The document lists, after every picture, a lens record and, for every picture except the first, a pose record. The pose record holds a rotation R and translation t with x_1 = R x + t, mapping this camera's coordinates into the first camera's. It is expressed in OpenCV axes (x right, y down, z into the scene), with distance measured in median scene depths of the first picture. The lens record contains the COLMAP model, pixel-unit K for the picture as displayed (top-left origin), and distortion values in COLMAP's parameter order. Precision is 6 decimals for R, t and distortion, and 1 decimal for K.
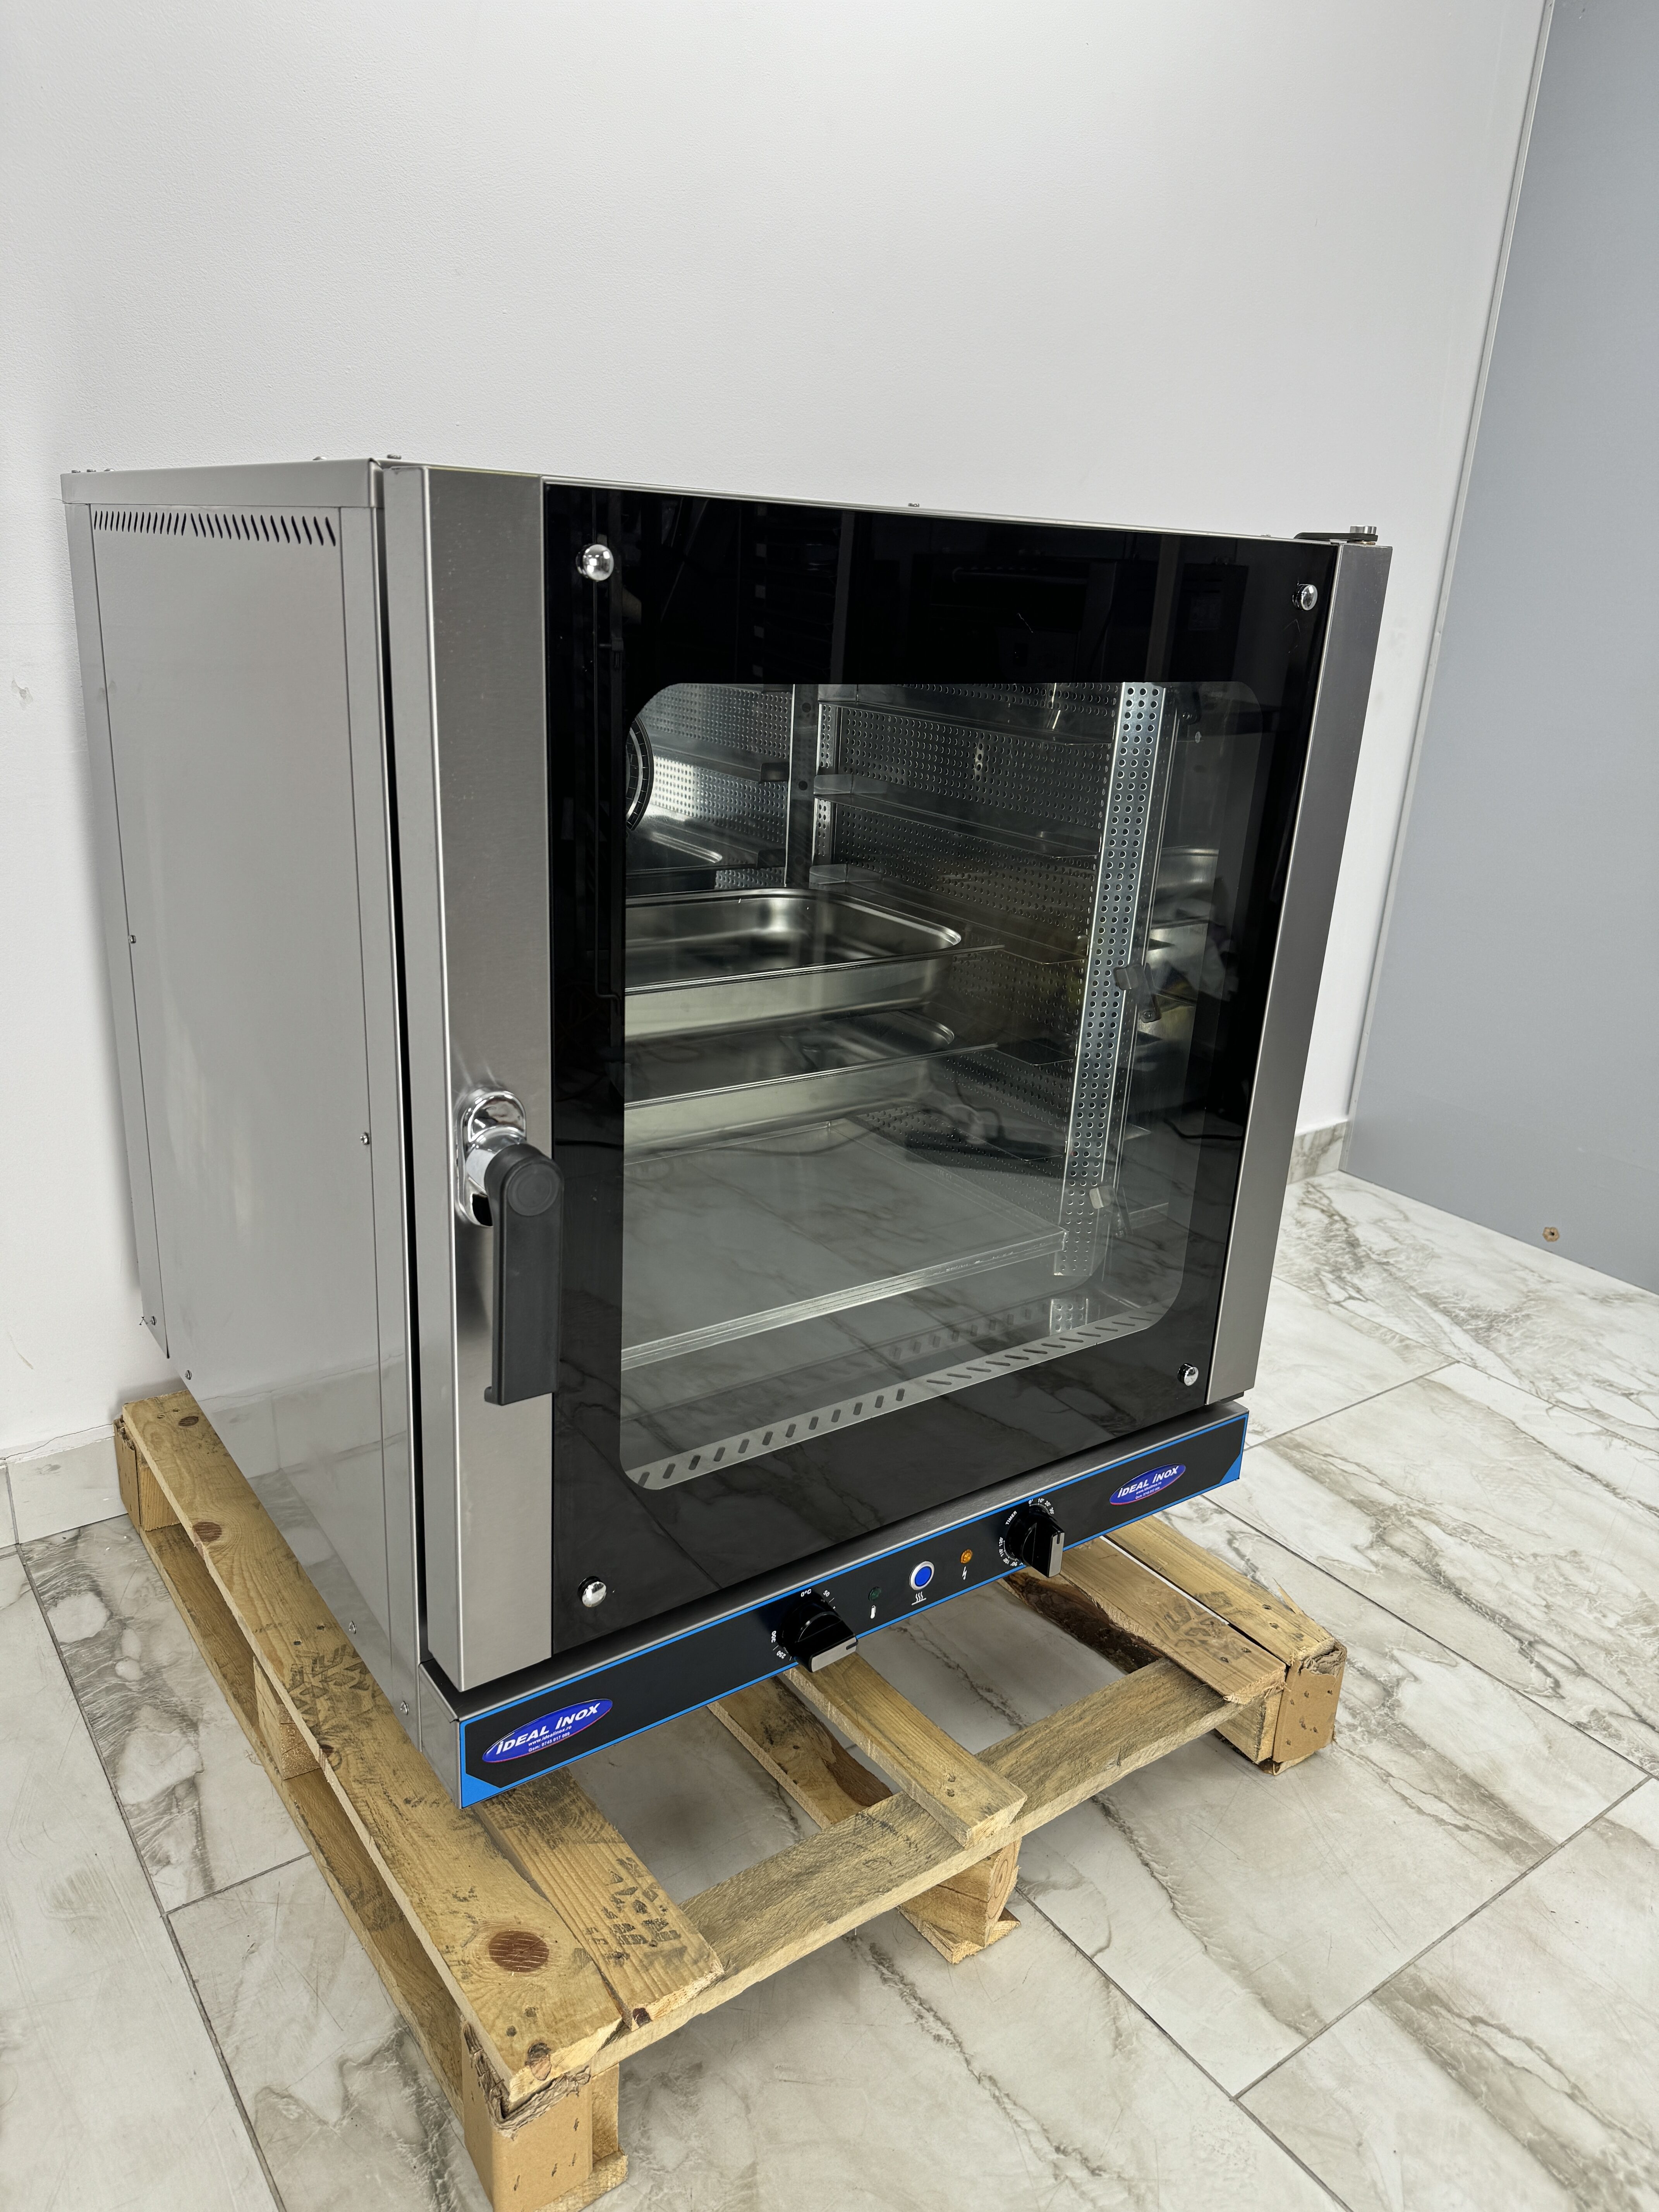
lens RADIAL K [[1580.1, 0, 828.7], [0, 1580.1, 1112.7], [0, 0, 1]] dist [0.006287, -0.015854]
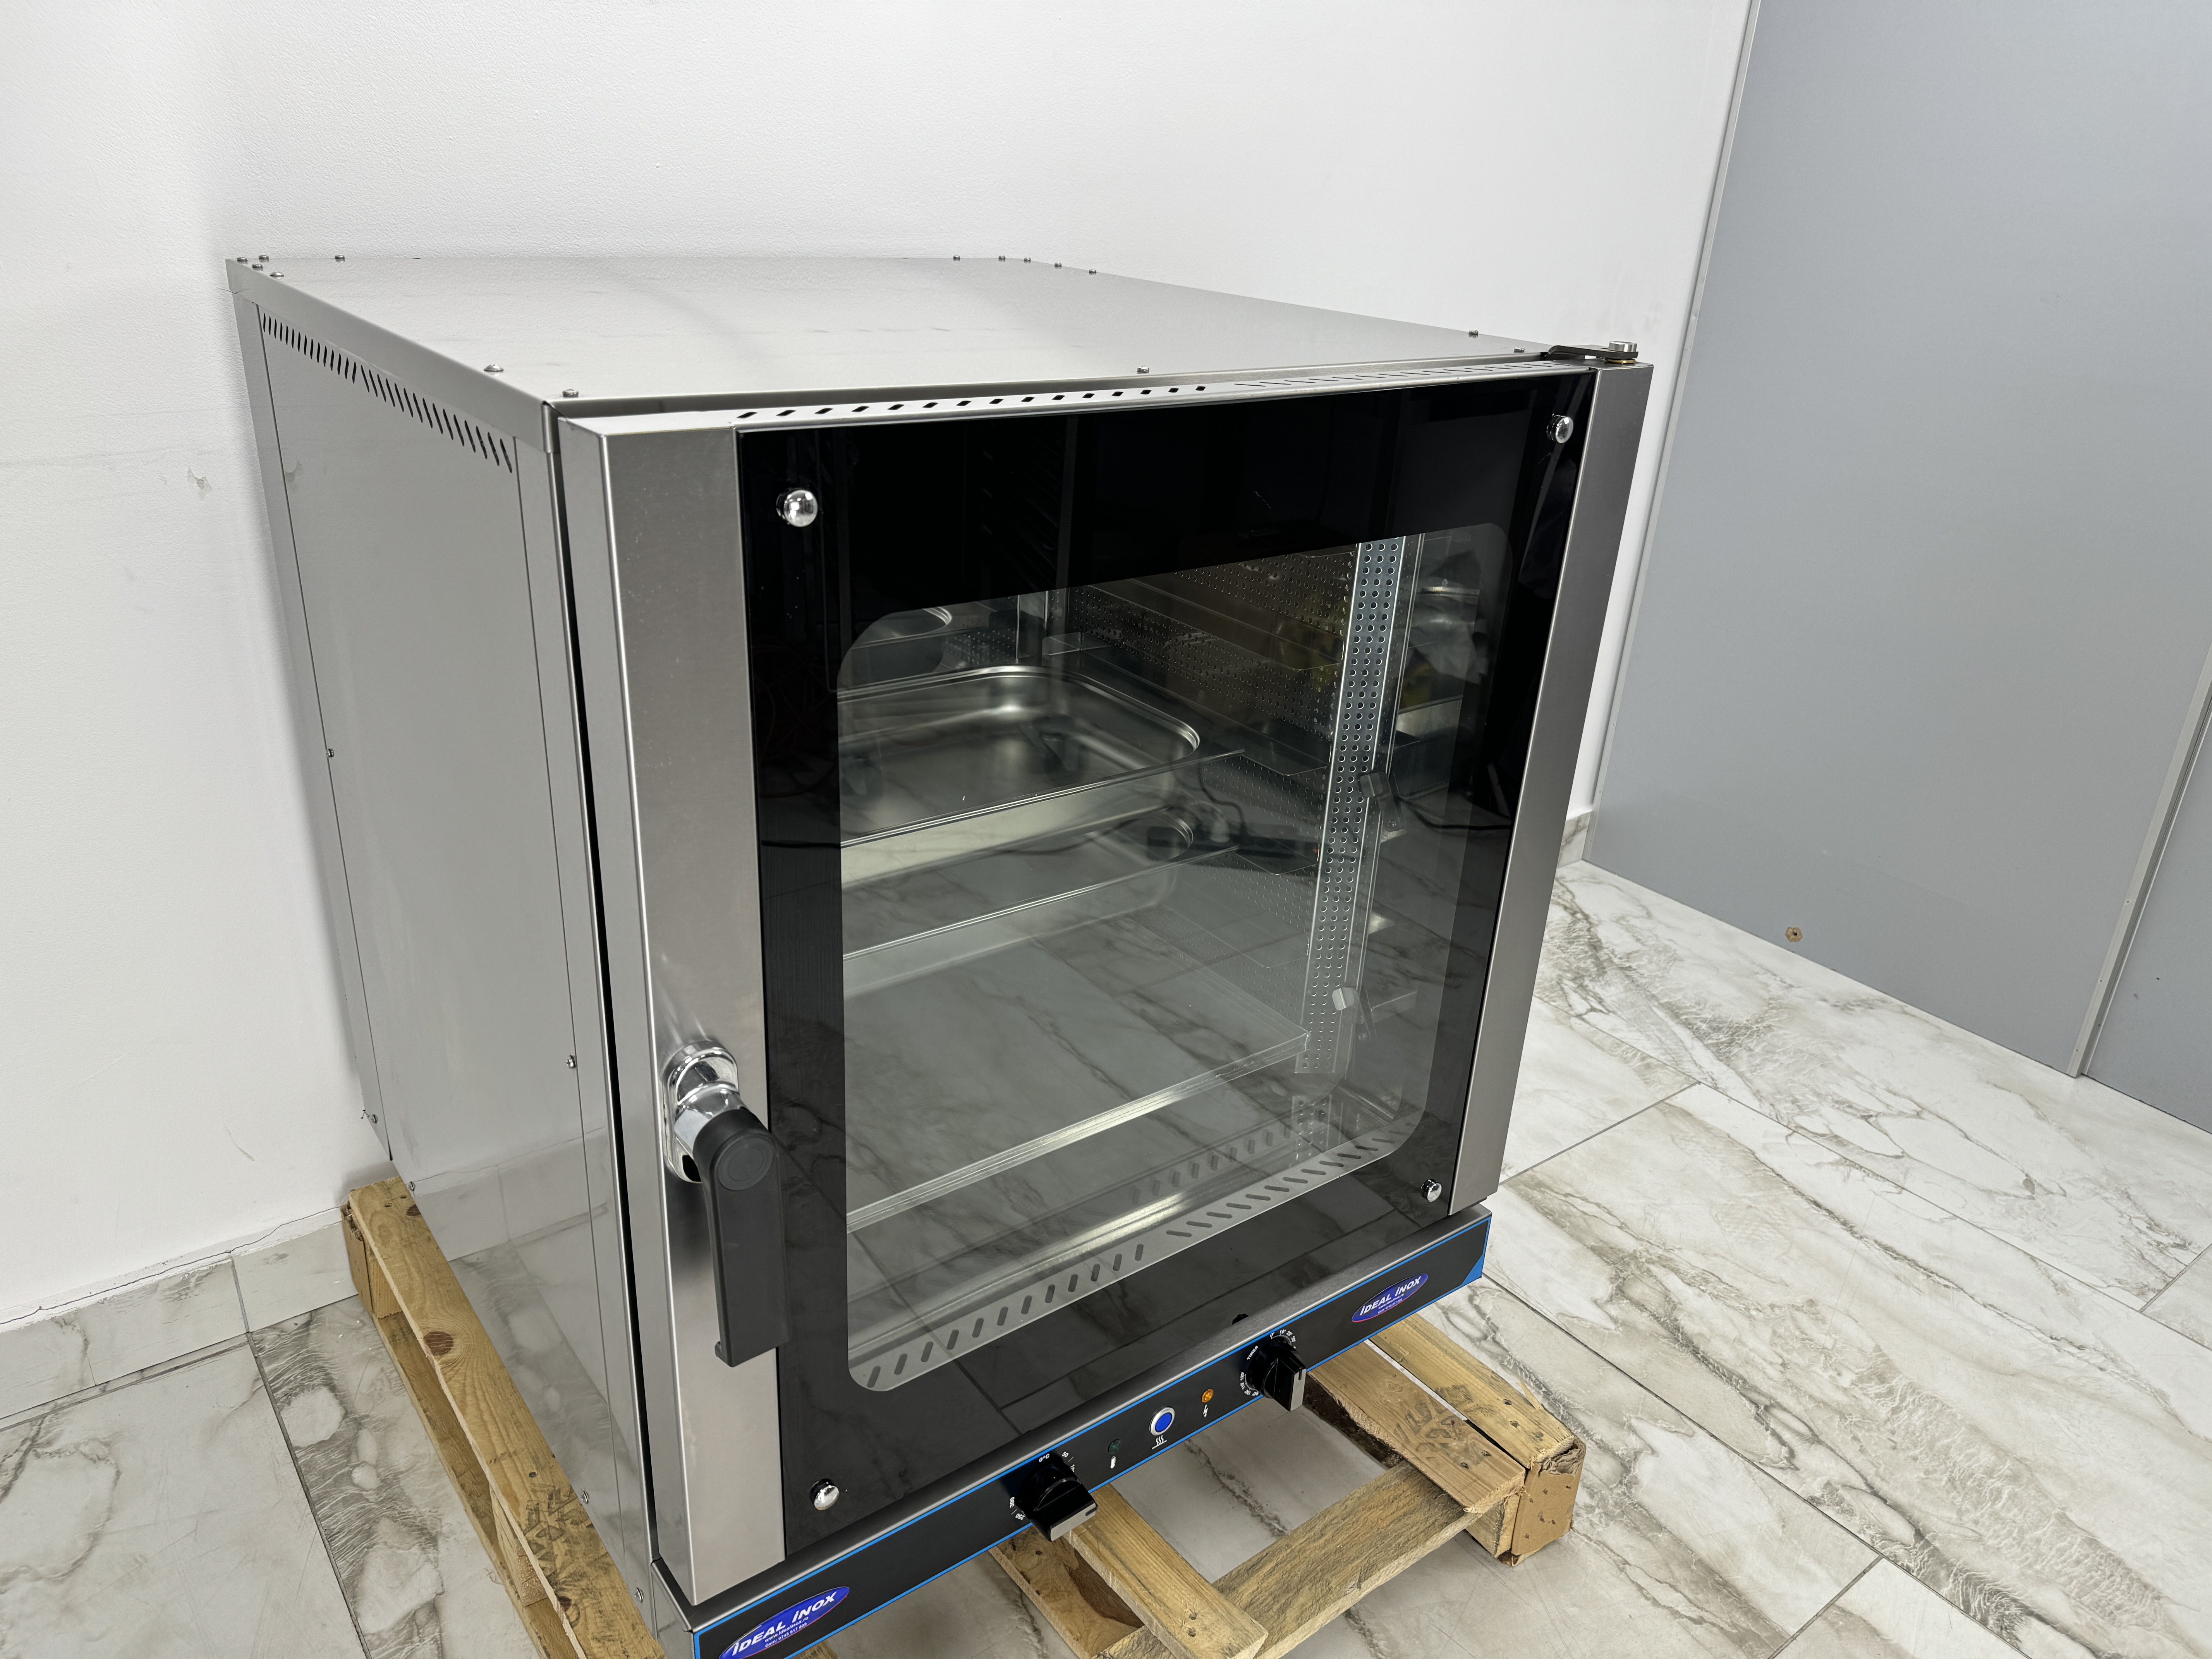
lens RADIAL K [[1580.1, 0, 1103.6], [0, 1580.1, 826.5], [0, 0, 1]] dist [0.006287, -0.015854]
pose [[0.999756, -0.011346, 0.018970, 0.005757], [0.009742, 0.996537, 0.082581, -0.121178], [-0.019841, -0.082376, 0.996404, 0.032908]]
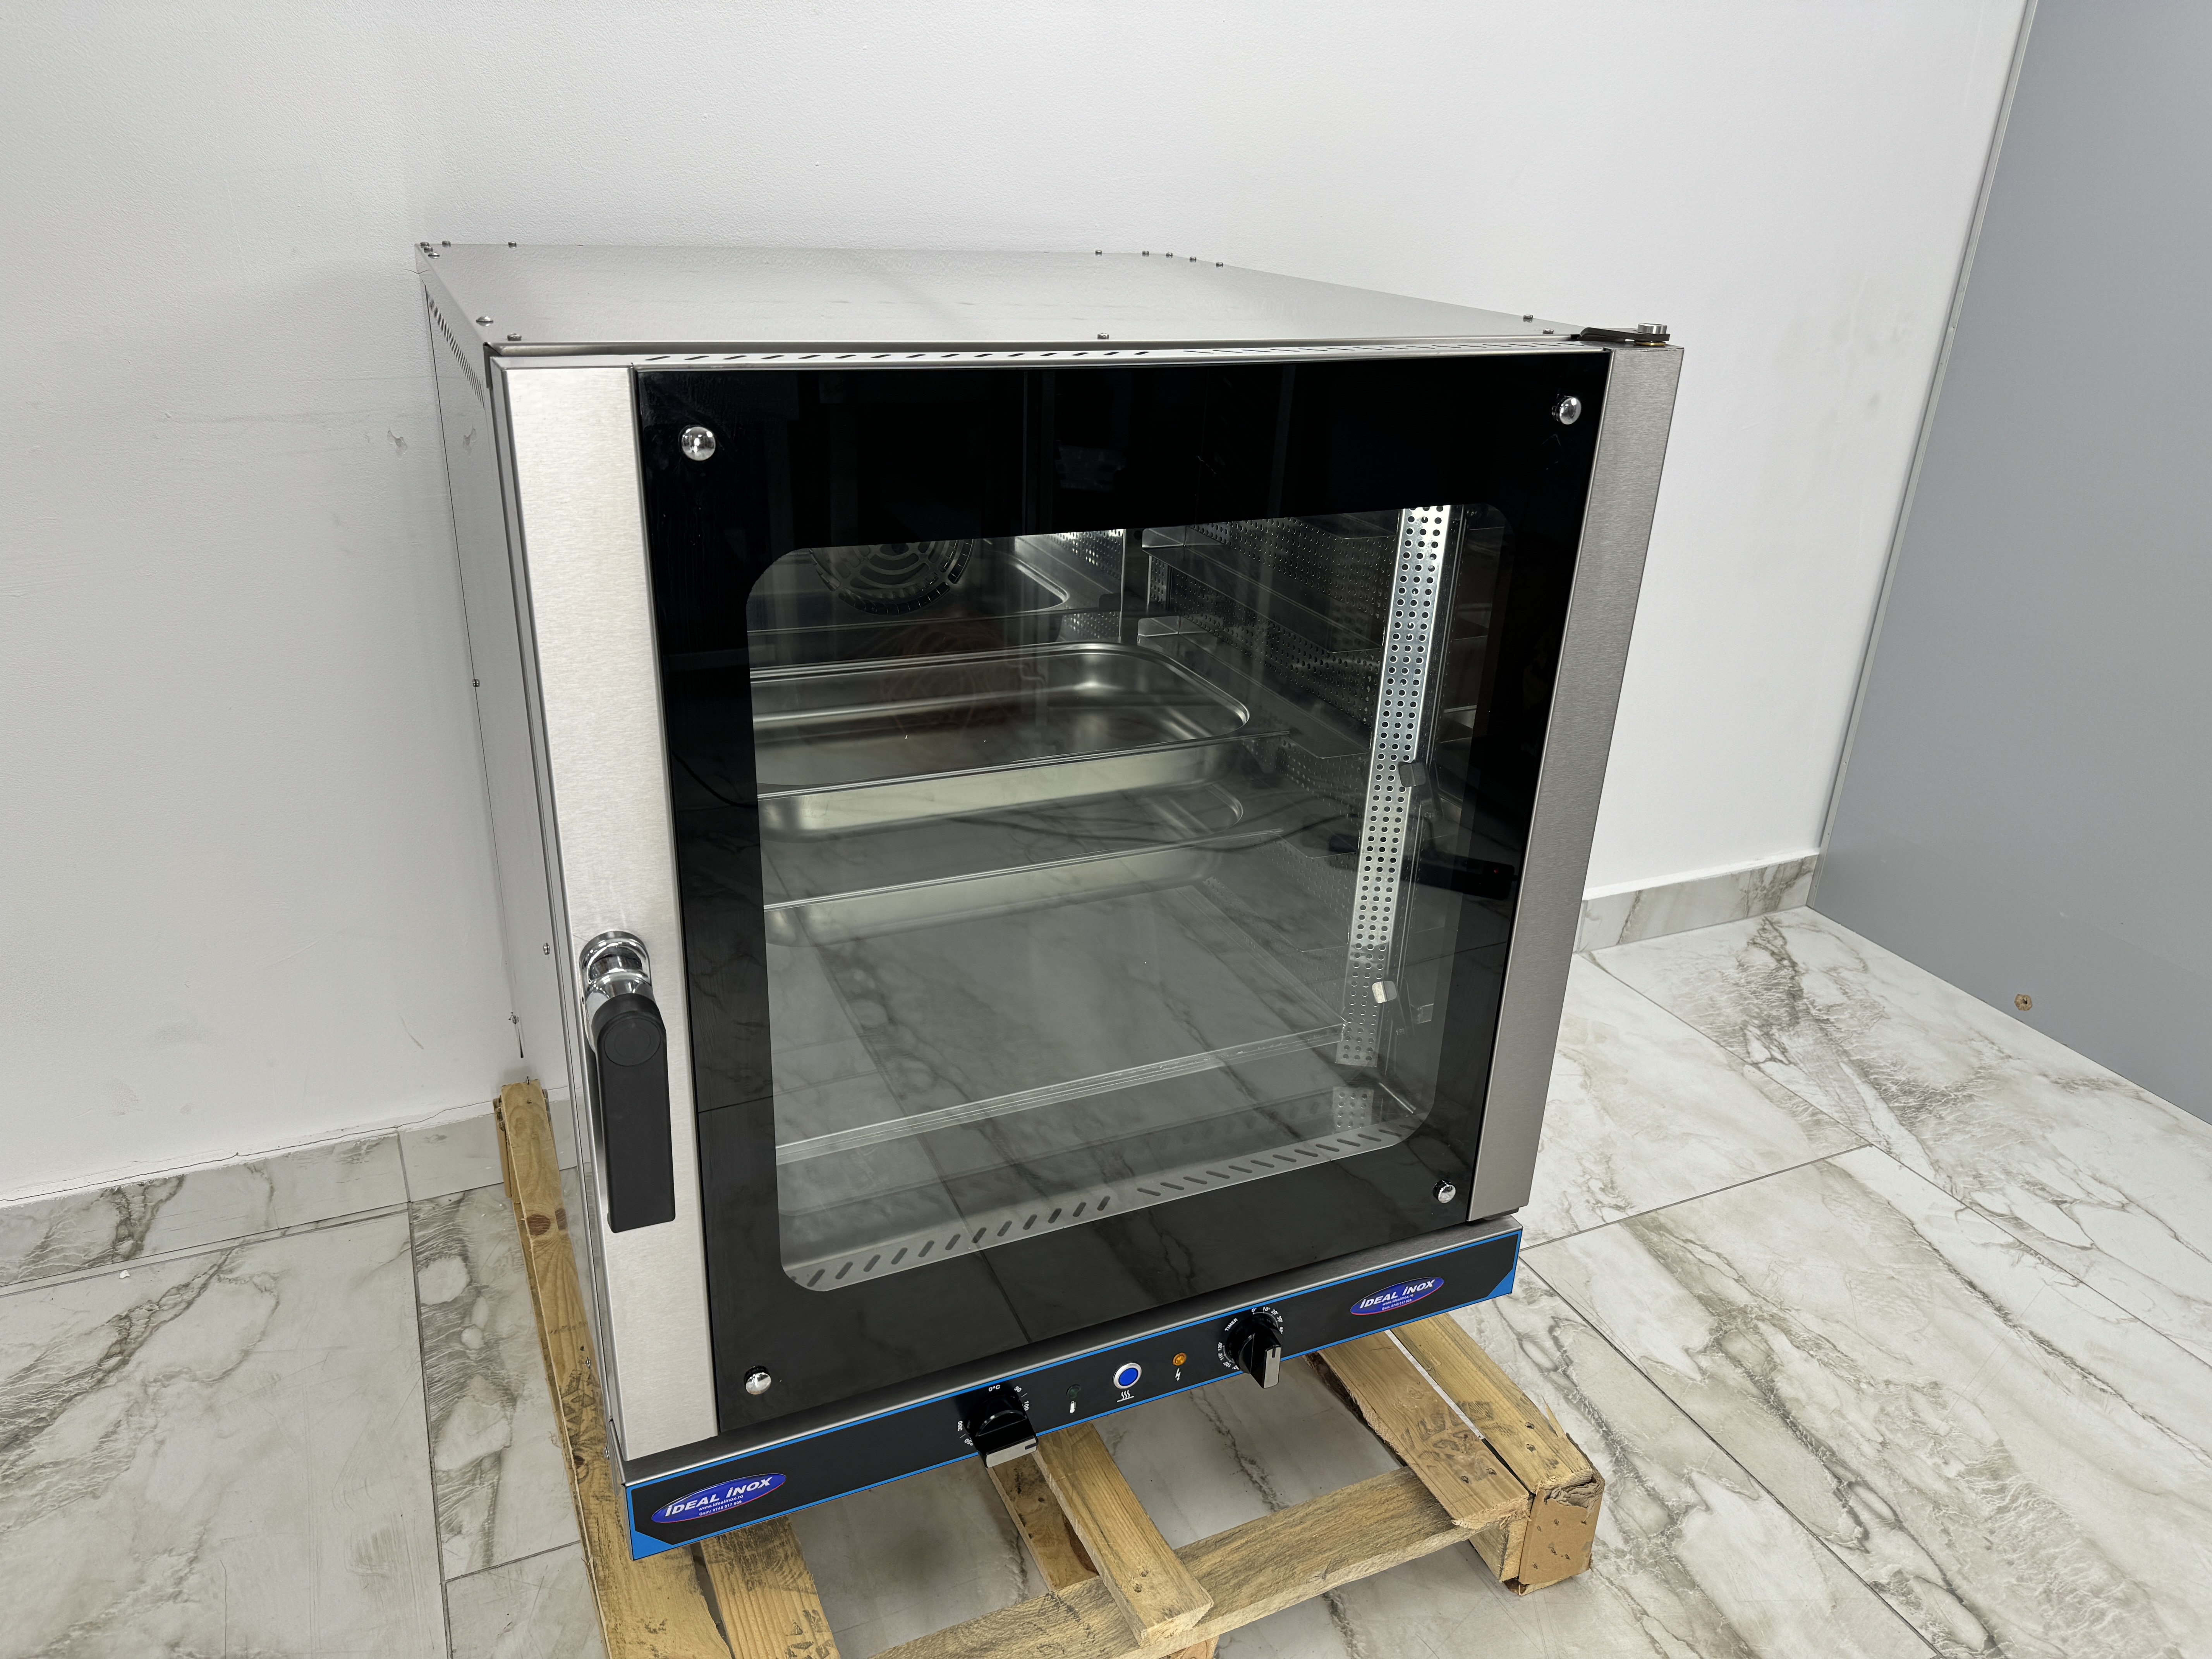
lens RADIAL K [[1580.1, 0, 1109.7], [0, 1580.1, 830.4], [0, 0, 1]] dist [0.006287, -0.015854]
pose [[0.980506, 0.064918, -0.185457, 0.161115], [-0.051932, 0.995902, 0.074044, -0.096977], [0.189504, -0.062970, 0.979859, 0.022301]]
